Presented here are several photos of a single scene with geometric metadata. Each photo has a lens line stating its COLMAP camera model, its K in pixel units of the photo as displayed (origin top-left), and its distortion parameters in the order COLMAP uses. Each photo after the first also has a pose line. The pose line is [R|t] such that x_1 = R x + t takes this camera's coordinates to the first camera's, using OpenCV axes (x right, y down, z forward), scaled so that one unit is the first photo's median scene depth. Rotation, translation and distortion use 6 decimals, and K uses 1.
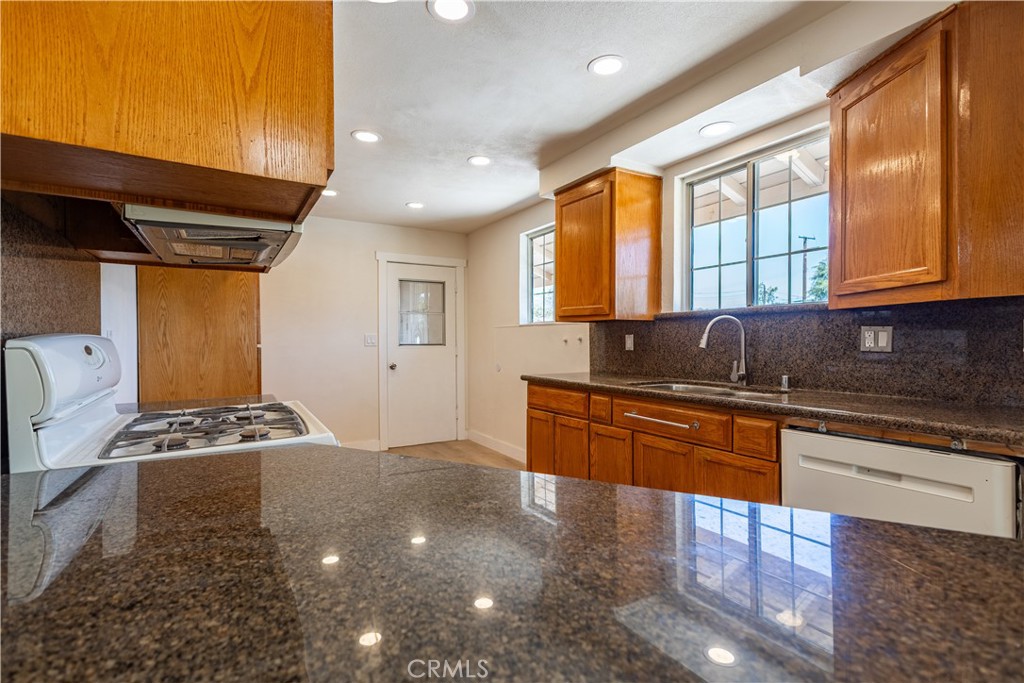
lens RADIAL K [[473.2, 0, 518.6], [0, 473.2, 341.6], [0, 0, 1]] dist [0.012110, -0.000423]
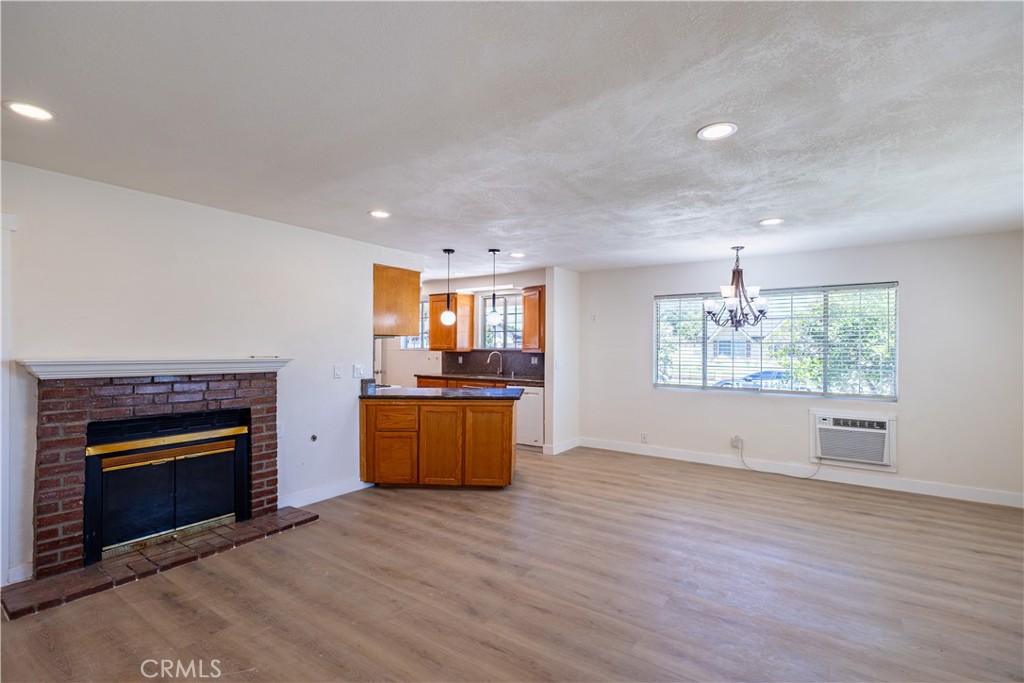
lens RADIAL K [[473.2, 0, 513.8], [0, 473.2, 343.7], [0, 0, 1]] dist [0.012110, -0.000423]
pose [[0.916114, 0.010796, 0.400772, -0.528858], [-0.008436, 0.999935, -0.007652, -0.071128], [-0.400828, 0.003630, 0.916146, -1.439243]]
